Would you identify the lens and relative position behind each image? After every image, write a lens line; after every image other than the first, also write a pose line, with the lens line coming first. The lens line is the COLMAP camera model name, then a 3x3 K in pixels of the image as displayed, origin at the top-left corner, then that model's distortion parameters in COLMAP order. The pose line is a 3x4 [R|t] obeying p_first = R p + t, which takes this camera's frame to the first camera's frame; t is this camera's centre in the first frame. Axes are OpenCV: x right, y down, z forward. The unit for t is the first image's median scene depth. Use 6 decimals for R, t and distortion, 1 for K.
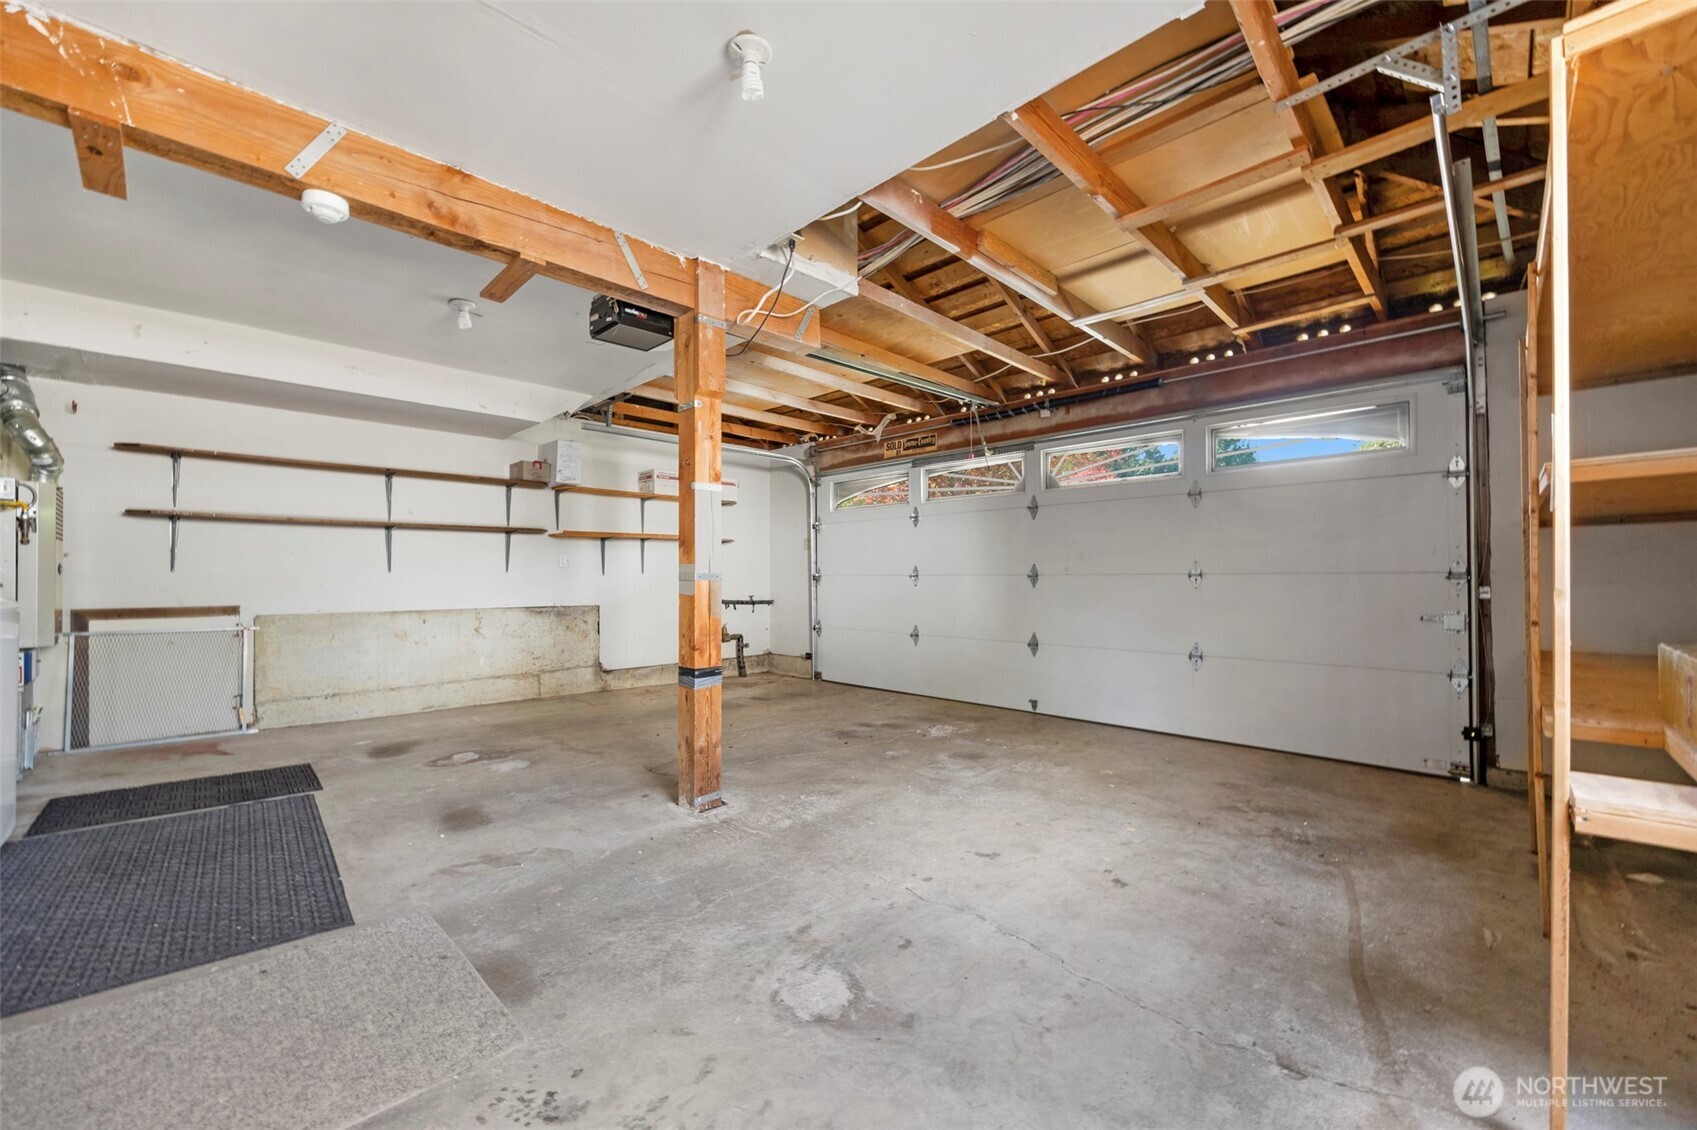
lens RADIAL K [[667.1, 0, 851.1], [0, 667.1, 570.4], [0, 0, 1]] dist [-0.003195, -0.000429]
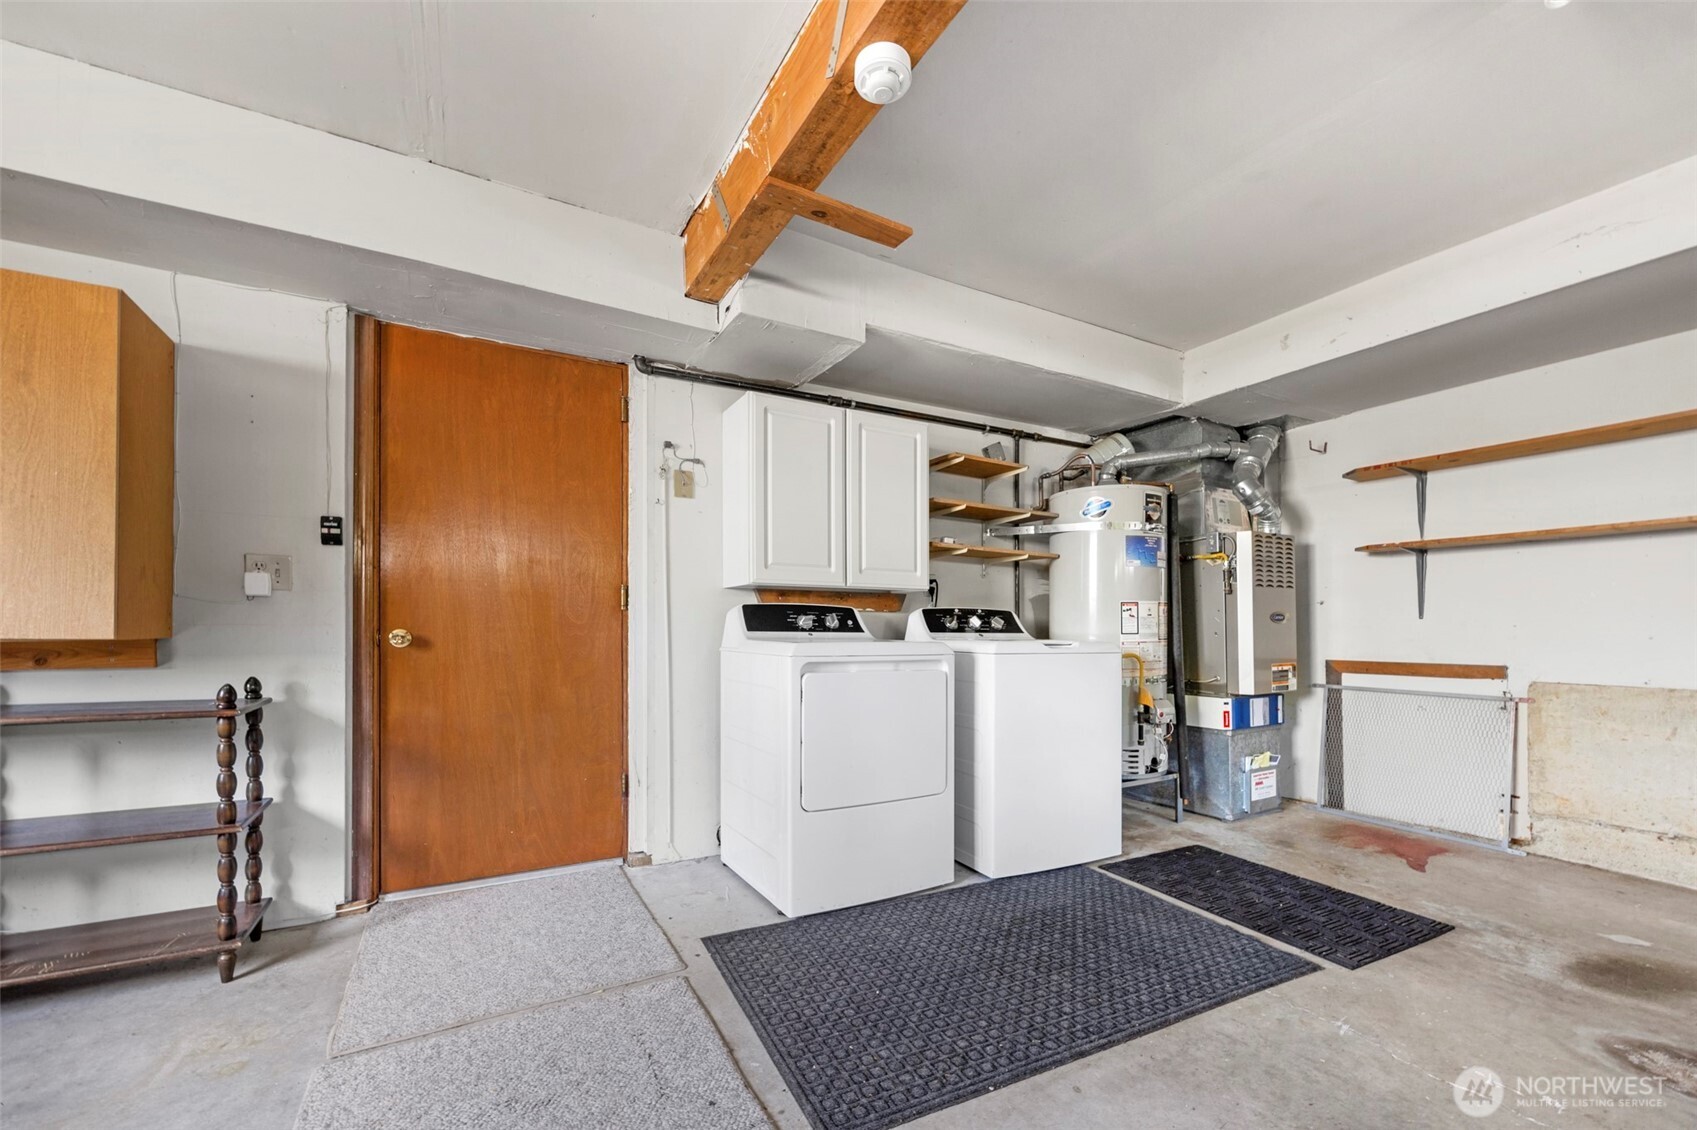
lens RADIAL K [[667.1, 0, 830.2], [0, 667.1, 630.8], [0, 0, 1]] dist [-0.003195, -0.000429]
pose [[-0.285574, 0.000470, -0.958357, -0.059324], [0.012428, 0.999918, -0.003213, 0.010916], [0.958276, -0.012828, -0.285556, 0.583917]]
